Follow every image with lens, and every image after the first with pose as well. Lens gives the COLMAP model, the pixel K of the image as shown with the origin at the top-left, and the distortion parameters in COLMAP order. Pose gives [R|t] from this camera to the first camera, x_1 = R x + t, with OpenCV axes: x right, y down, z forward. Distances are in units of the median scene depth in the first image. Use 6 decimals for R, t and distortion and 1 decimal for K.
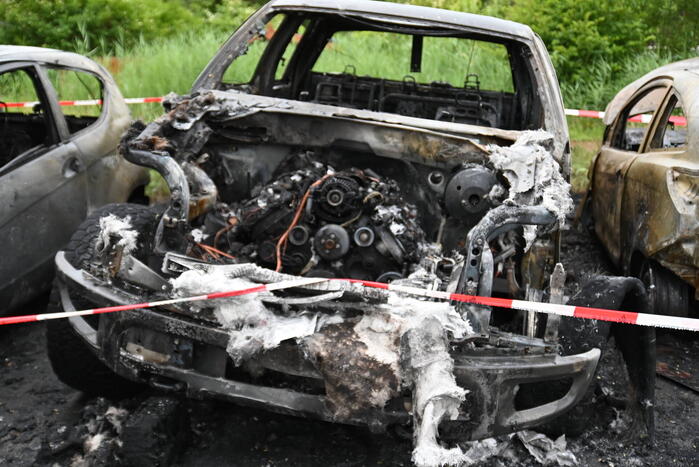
lens RADIAL K [[841.5, 0, 349.5], [0, 841.5, 233.5], [0, 0, 1]] dist [-0.019494, 0.013948]
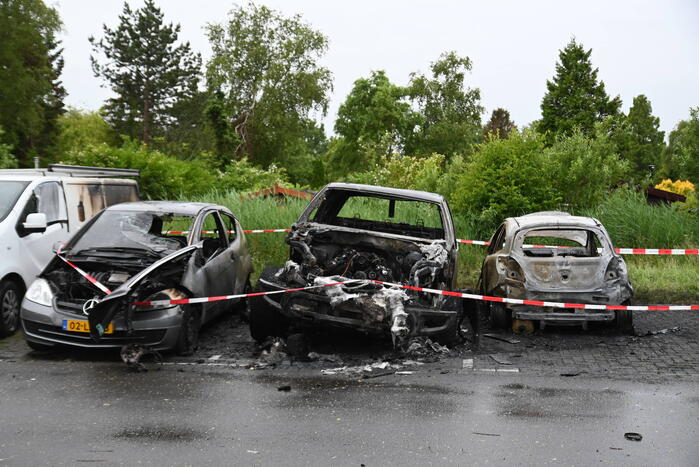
lens RADIAL K [[819.4, 0, 349.5], [0, 819.4, 233.5], [0, 0, 1]] dist [-0.016730, 0.001171]
pose [[0.999566, 0.011821, 0.026993, -0.117609], [-0.006884, 0.984337, -0.176161, 0.306703], [-0.028653, 0.175899, 0.983991, -1.467713]]
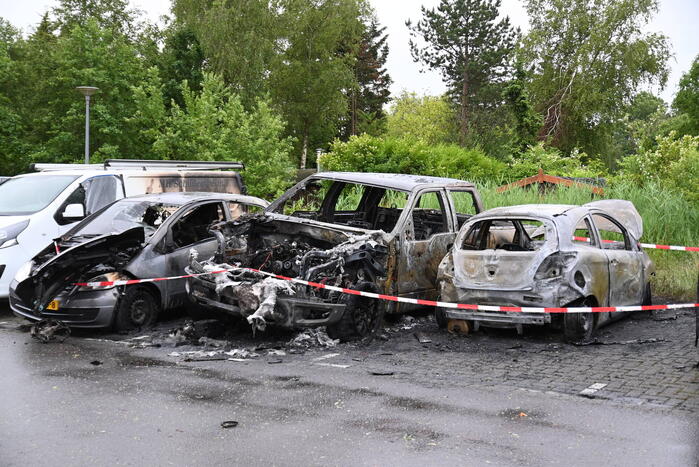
lens RADIAL K [[914.2, 0, 349.5], [0, 914.2, 233.5], [0, 0, 1]] dist [-0.039178, 0.284291]
pose [[0.911554, 0.021577, -0.410613, 1.265363], [-0.089912, 0.984915, -0.147848, 0.289202], [0.401229, 0.171690, 0.899743, -1.412007]]
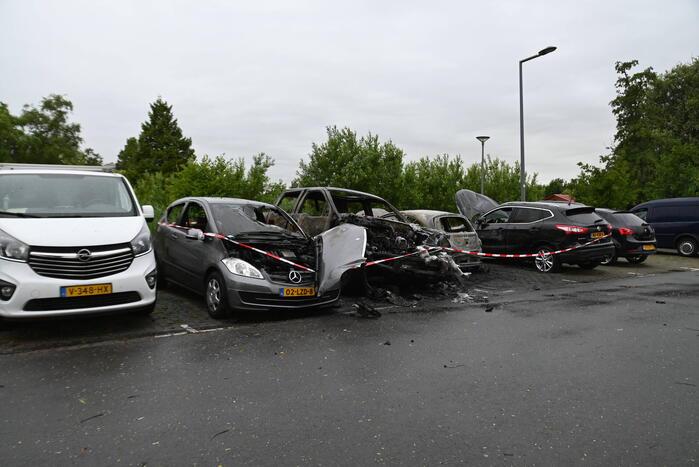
lens RADIAL K [[551.4, 0, 349.5], [0, 551.4, 233.5], [0, 0, 1]] dist [-0.103063, 0.000909]
pose [[0.712309, -0.008437, 0.701815, -1.996387], [0.131826, 0.983740, -0.121971, 0.226203], [-0.689375, 0.179399, 0.701839, -0.714592]]
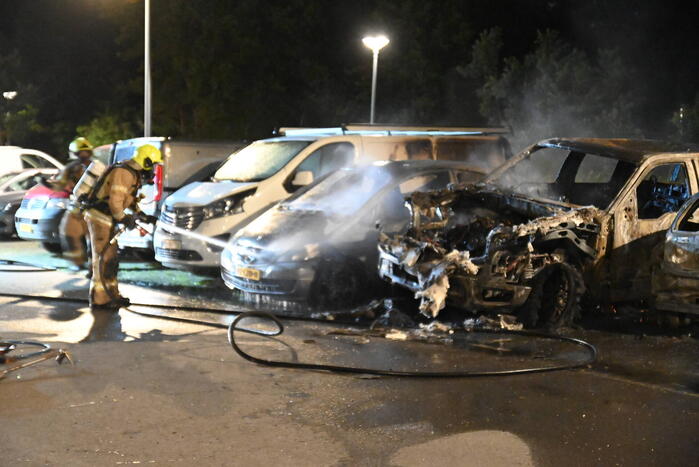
lens RADIAL K [[1151.4, 0, 349.5], [0, 1151.4, 233.5], [0, 0, 1]] dist [-0.023301, 0.039423]
pose [[0.704380, 0.059421, -0.707332, 1.908469], [-0.163724, 0.983221, -0.080444, 0.282634], [0.690683, 0.172470, 0.702290, -1.459277]]
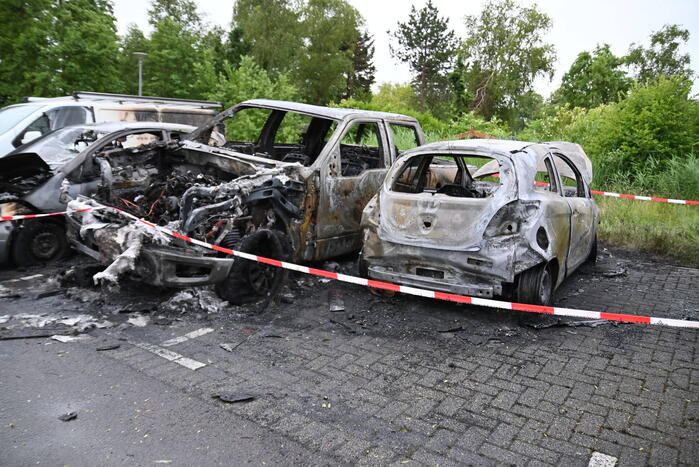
lens RADIAL K [[534.6, 0, 349.5], [0, 534.6, 233.5], [0, 0, 1]] dist [-0.136998, 0.139099]
pose [[0.907198, 0.103558, -0.407759, 0.905414], [-0.124871, 0.991834, -0.025923, 0.060519], [0.401745, 0.074435, 0.912721, -0.072098]]
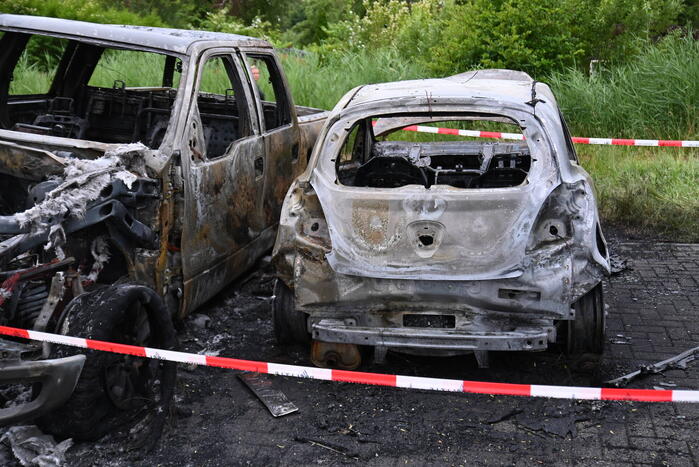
lens RADIAL K [[841.5, 0, 349.5], [0, 841.5, 233.5], [0, 0, 1]] dist [-0.019494, 0.013948]
pose [[0.999434, 0.004389, -0.033364, 0.547360], [-0.004914, 0.999865, -0.015669, 0.002384], [0.033291, 0.015824, 0.999320, -0.015270]]
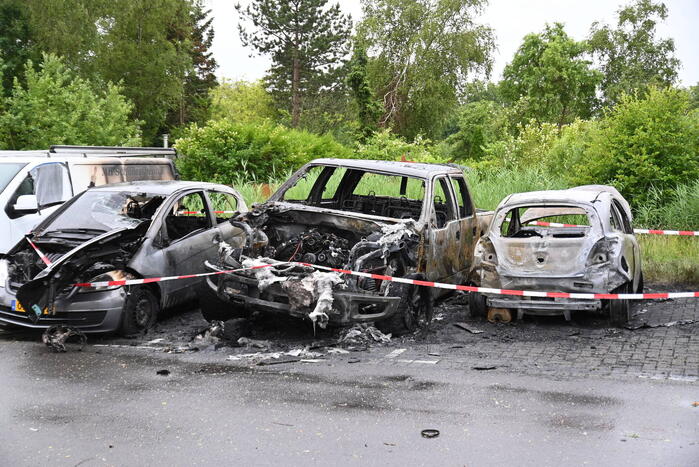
lens RADIAL K [[914.2, 0, 349.5], [0, 914.2, 233.5], [0, 0, 1]] dist [-0.039178, 0.284291]
pose [[0.979976, 0.008665, -0.198925, 0.588632], [-0.038594, 0.988372, -0.147077, 0.304431], [0.195338, 0.151809, 0.968915, -1.508788]]
